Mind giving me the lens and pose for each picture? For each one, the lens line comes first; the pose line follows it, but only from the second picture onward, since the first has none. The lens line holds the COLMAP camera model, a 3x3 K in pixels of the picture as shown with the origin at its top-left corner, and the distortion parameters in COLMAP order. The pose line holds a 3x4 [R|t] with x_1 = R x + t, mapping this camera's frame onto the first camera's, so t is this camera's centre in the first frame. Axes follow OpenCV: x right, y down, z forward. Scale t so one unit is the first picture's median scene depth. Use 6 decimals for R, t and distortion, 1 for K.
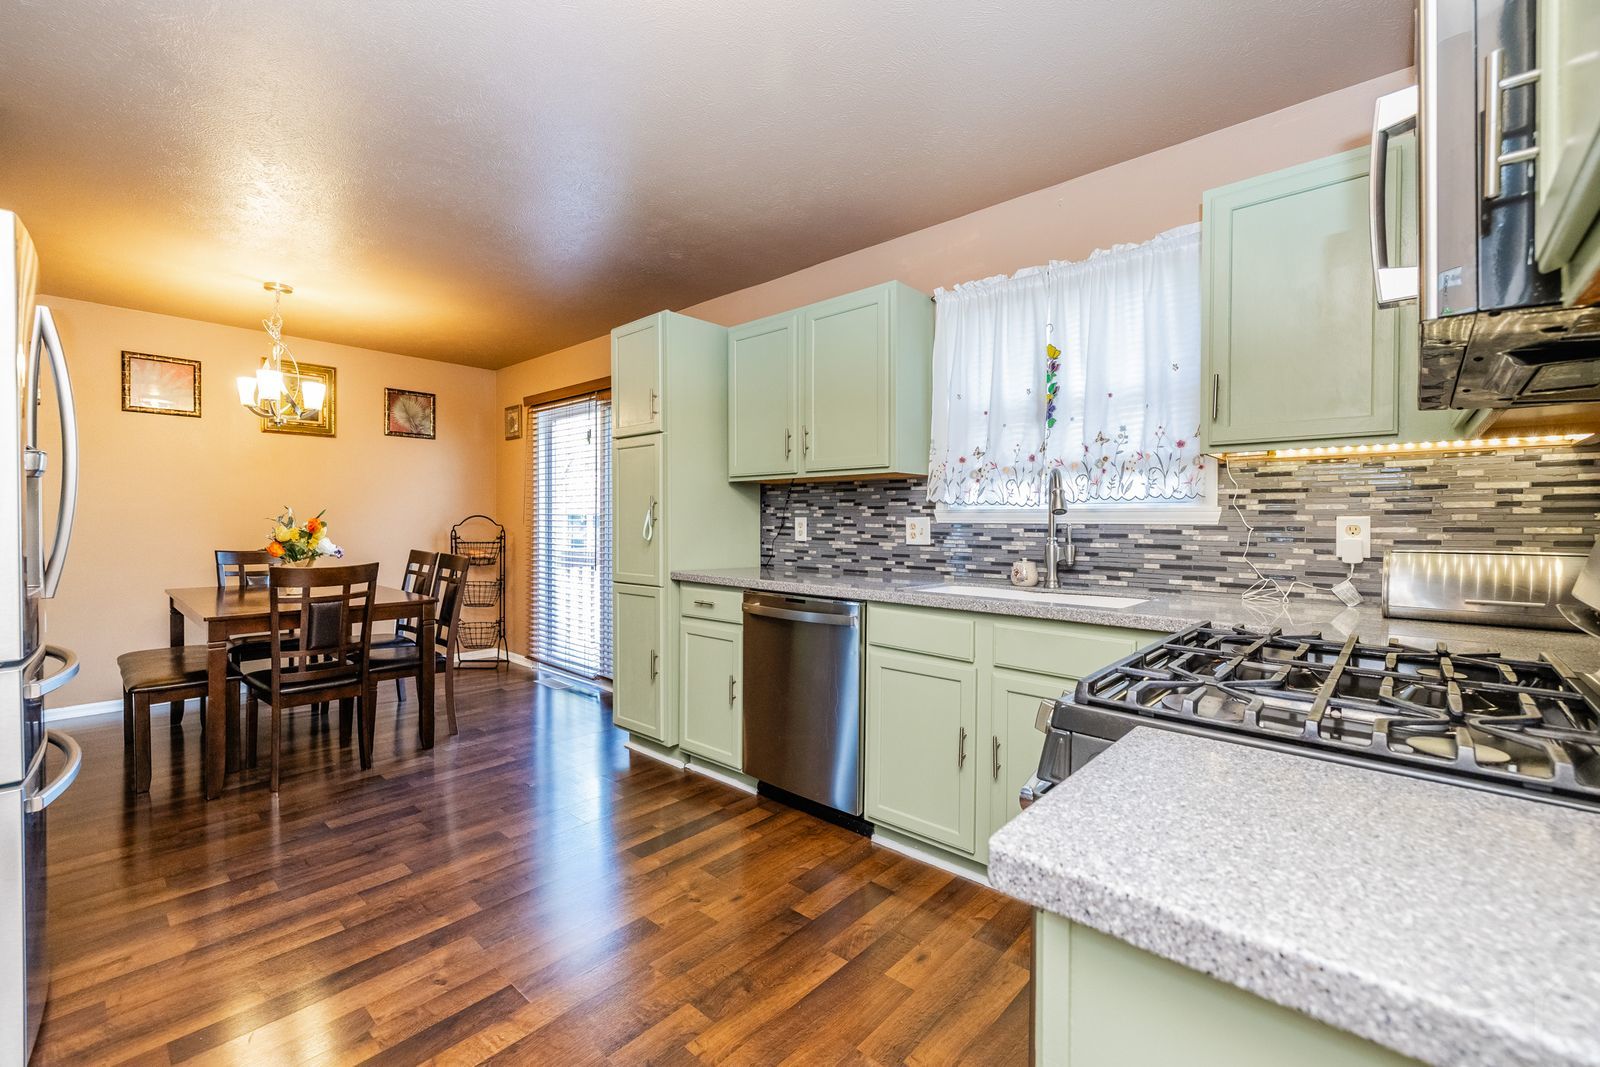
lens RADIAL K [[685.1, 0, 789.8], [0, 685.1, 527.1], [0, 0, 1]] dist [0.003925, 0.000744]
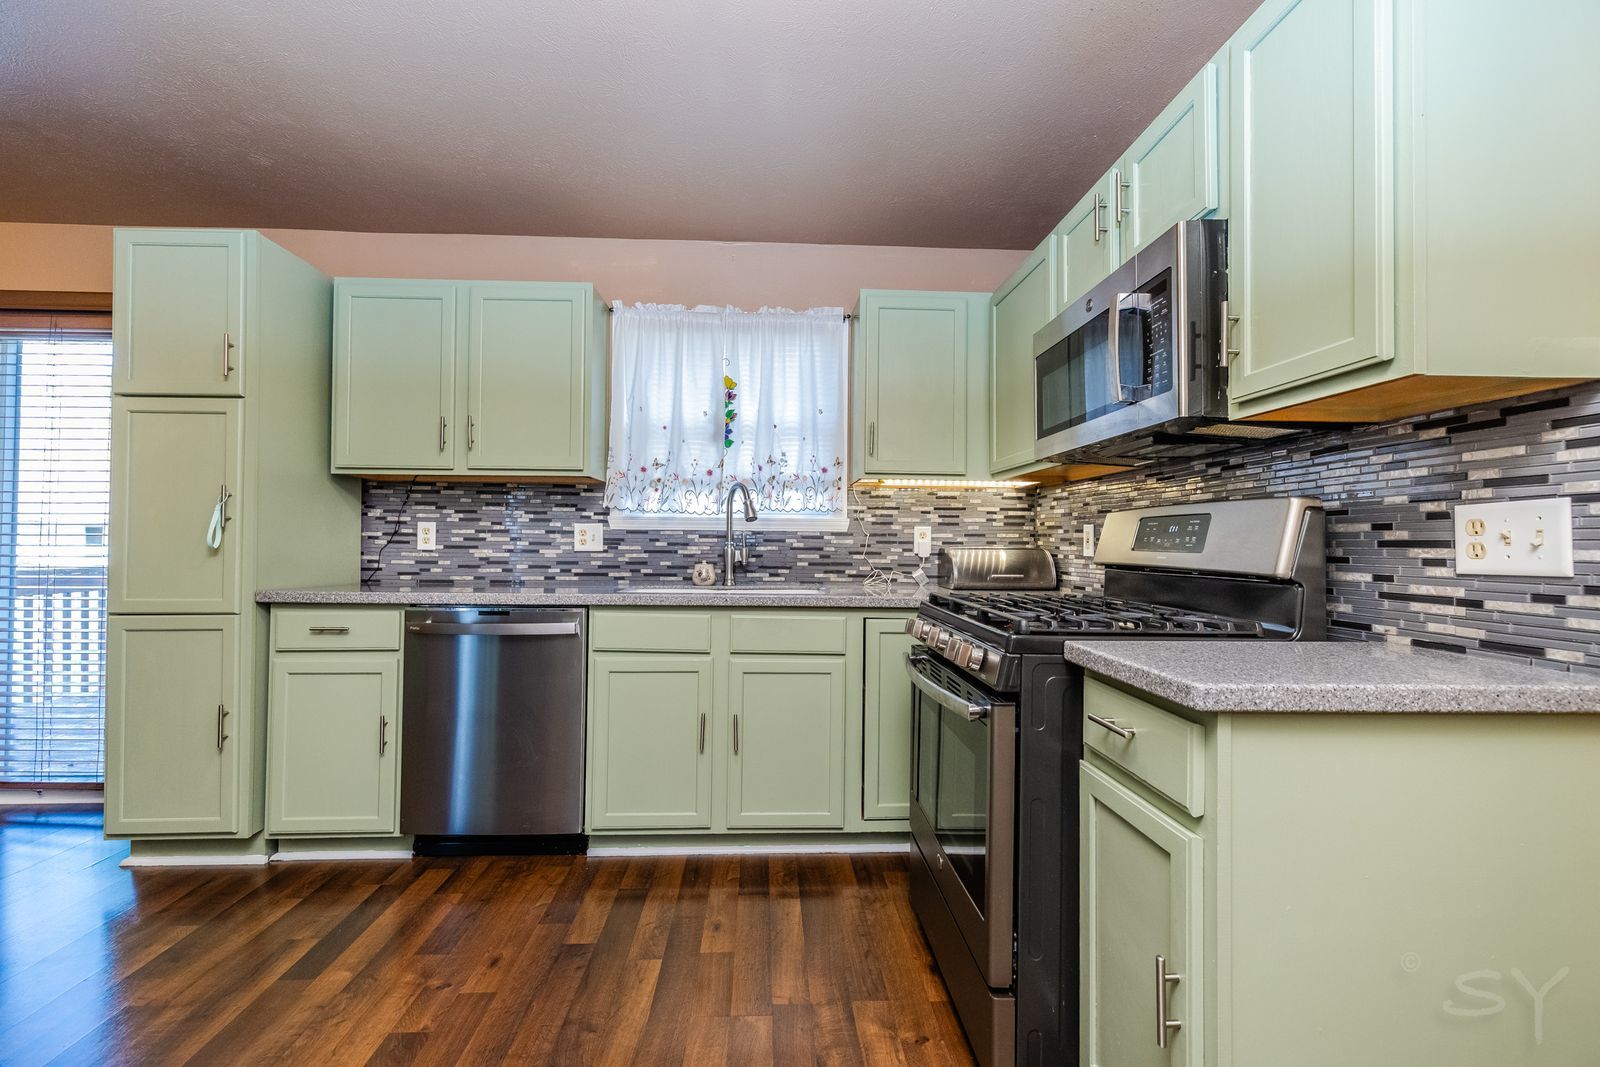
lens RADIAL K [[685.1, 0, 789.1], [0, 685.1, 533.2], [0, 0, 1]] dist [0.003925, 0.000744]
pose [[0.699093, 0.014309, 0.714887, -0.362052], [0.000925, 0.999781, -0.020916, 0.023493], [-0.715030, 0.015283, 0.698927, 0.112621]]
